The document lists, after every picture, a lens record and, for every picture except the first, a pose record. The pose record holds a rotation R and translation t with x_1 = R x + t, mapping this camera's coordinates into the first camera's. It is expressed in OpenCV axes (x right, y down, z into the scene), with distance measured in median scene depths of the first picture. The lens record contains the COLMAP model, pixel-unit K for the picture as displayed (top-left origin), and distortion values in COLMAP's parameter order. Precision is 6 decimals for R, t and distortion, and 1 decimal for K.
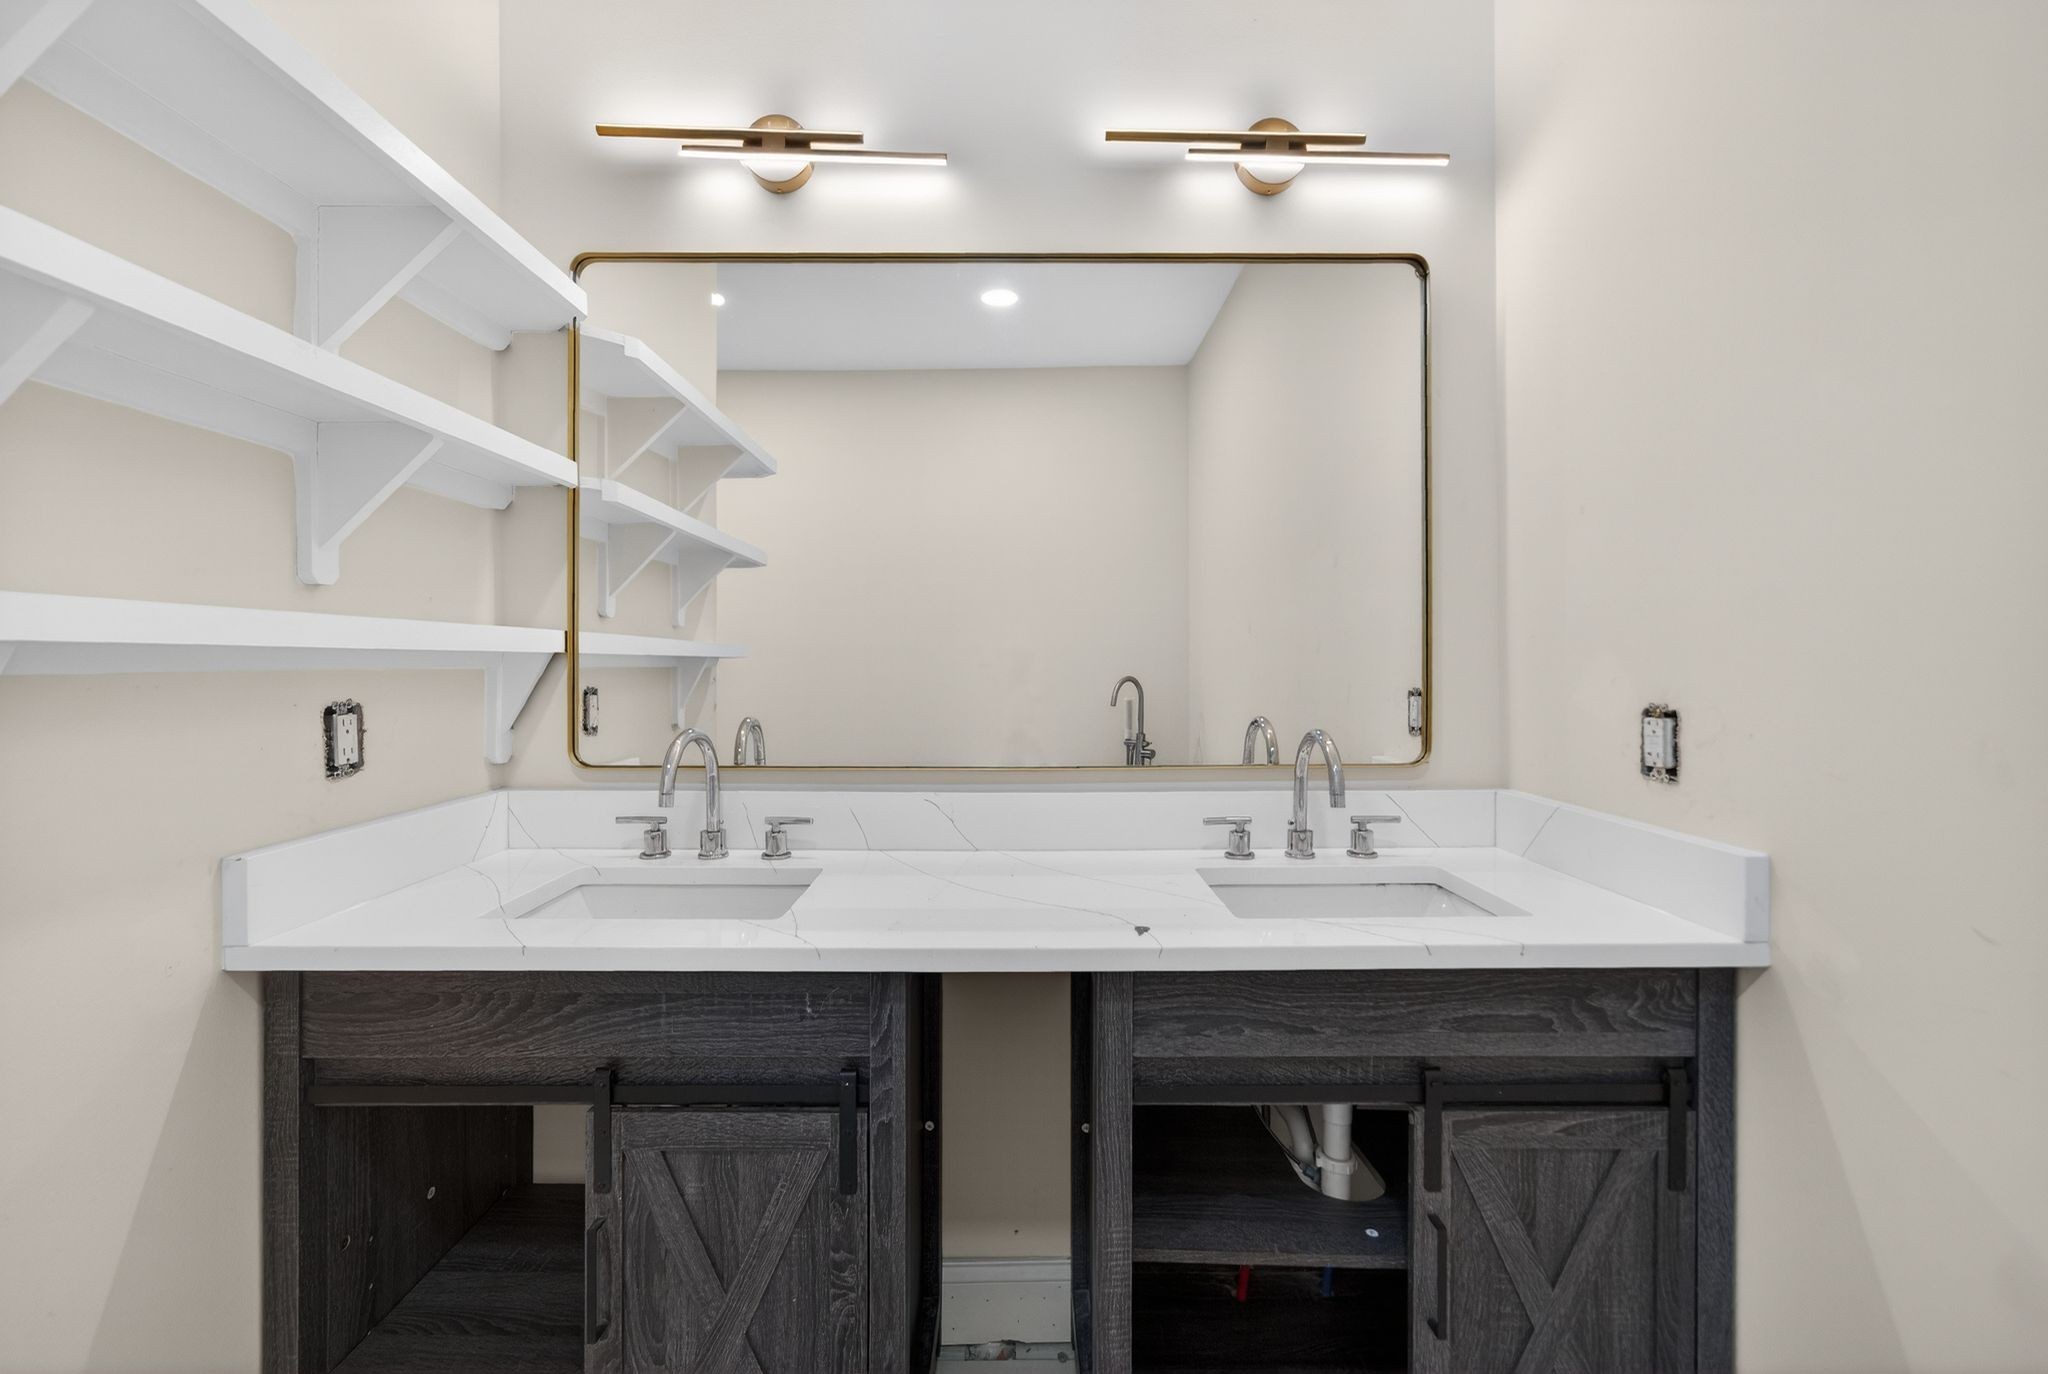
lens RADIAL K [[821.9, 0, 1014.7], [0, 821.9, 677.0], [0, 0, 1]] dist [-0.015124, 0.001718]
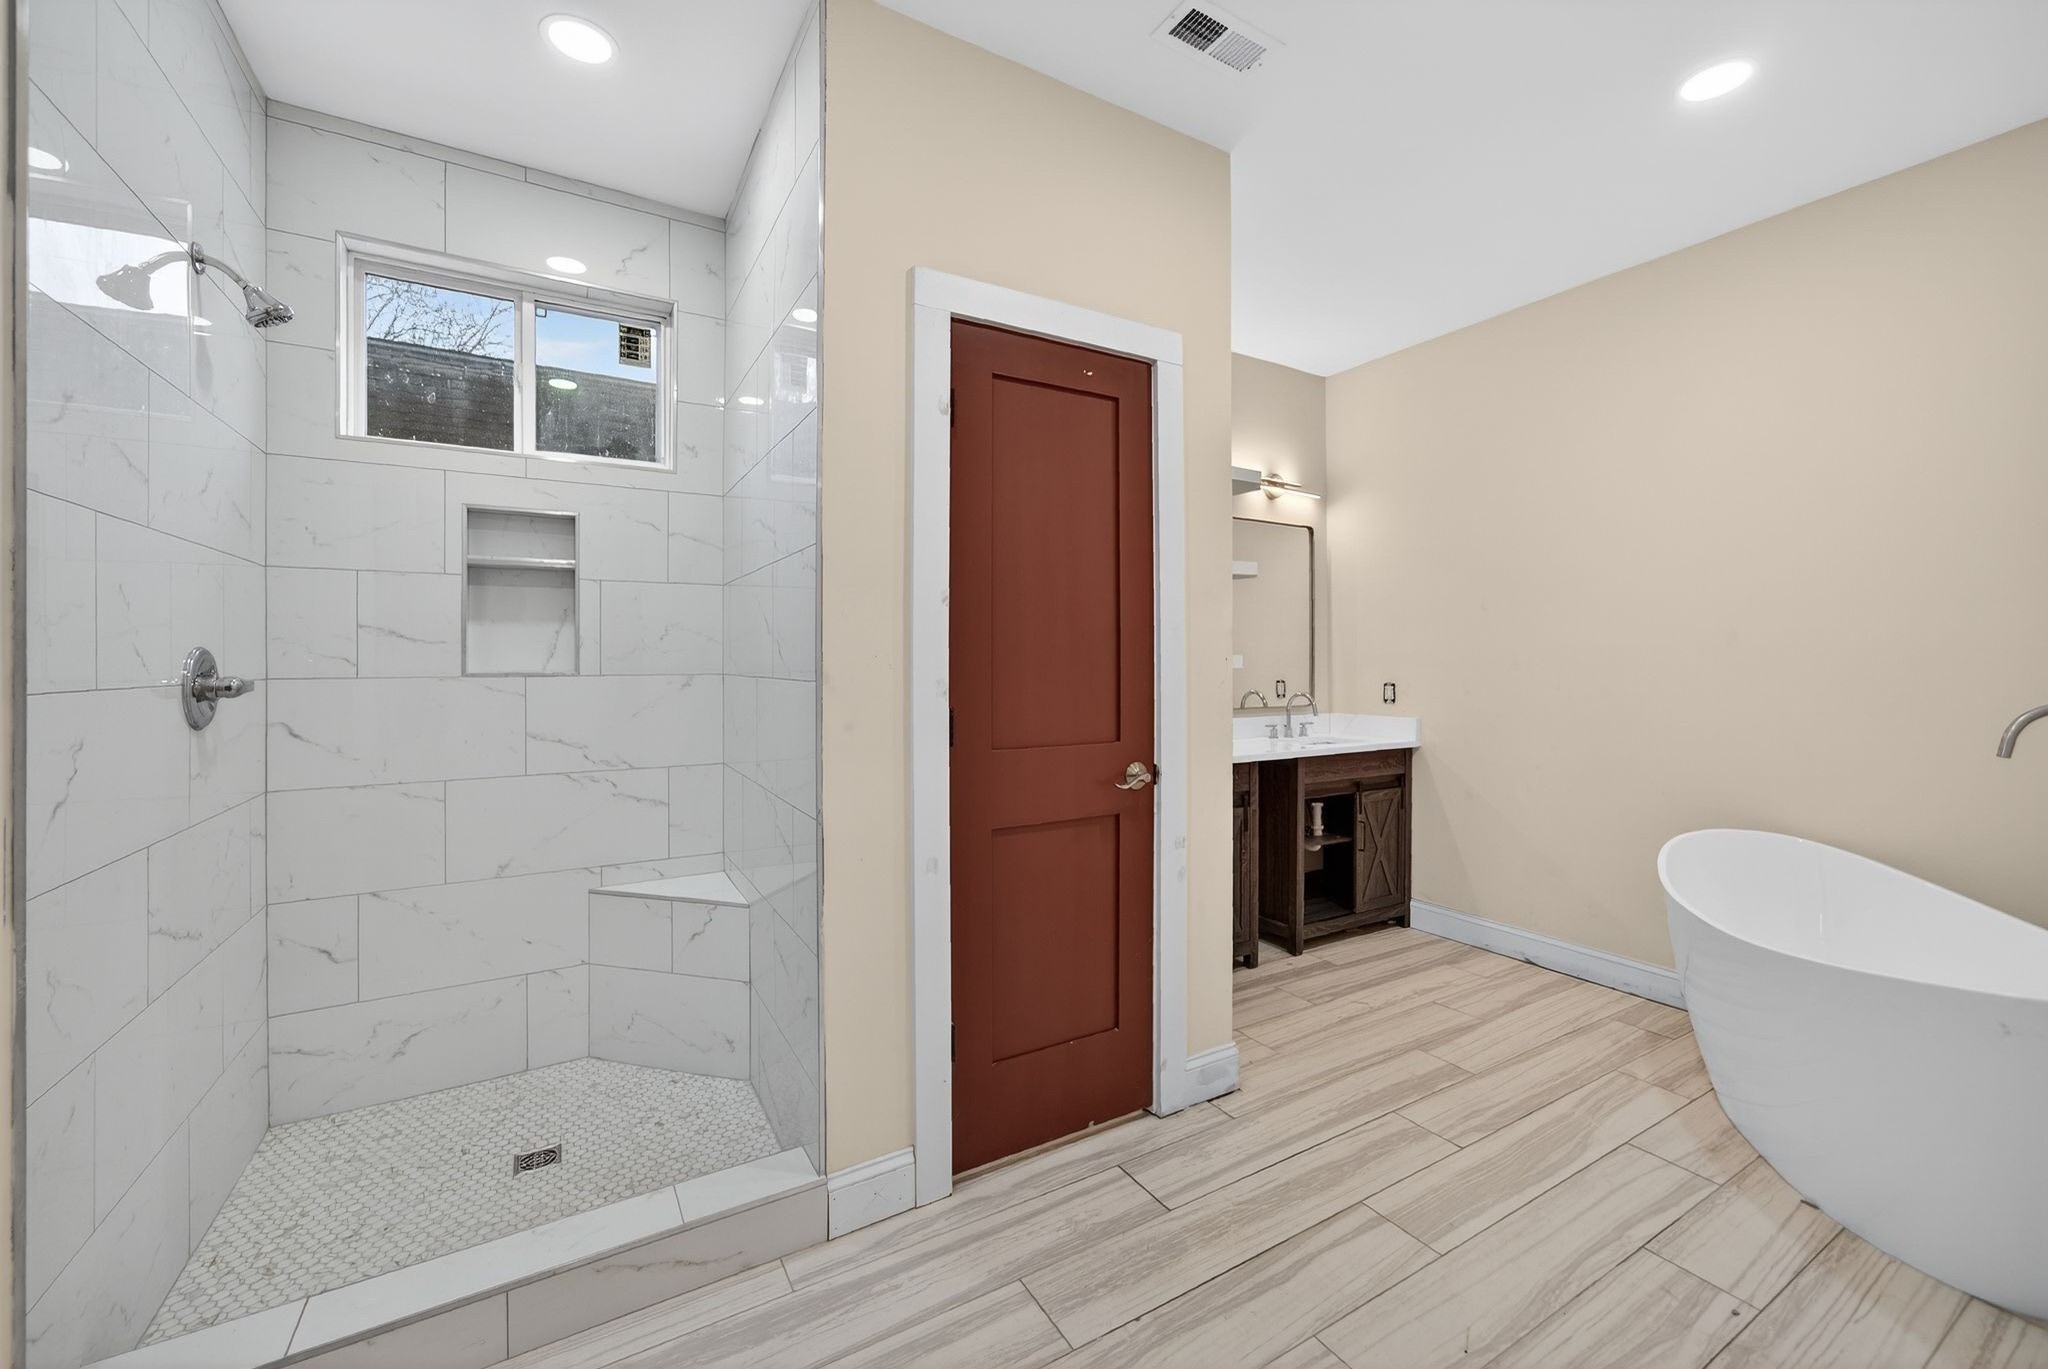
lens RADIAL K [[821.9, 0, 1038.9], [0, 821.9, 674.4], [0, 0, 1]] dist [-0.015124, 0.001718]
pose [[0.852201, -0.007142, 0.523165, -2.645504], [0.003678, 0.999964, 0.007660, -0.035850], [-0.523201, -0.004604, 0.852197, -1.389579]]
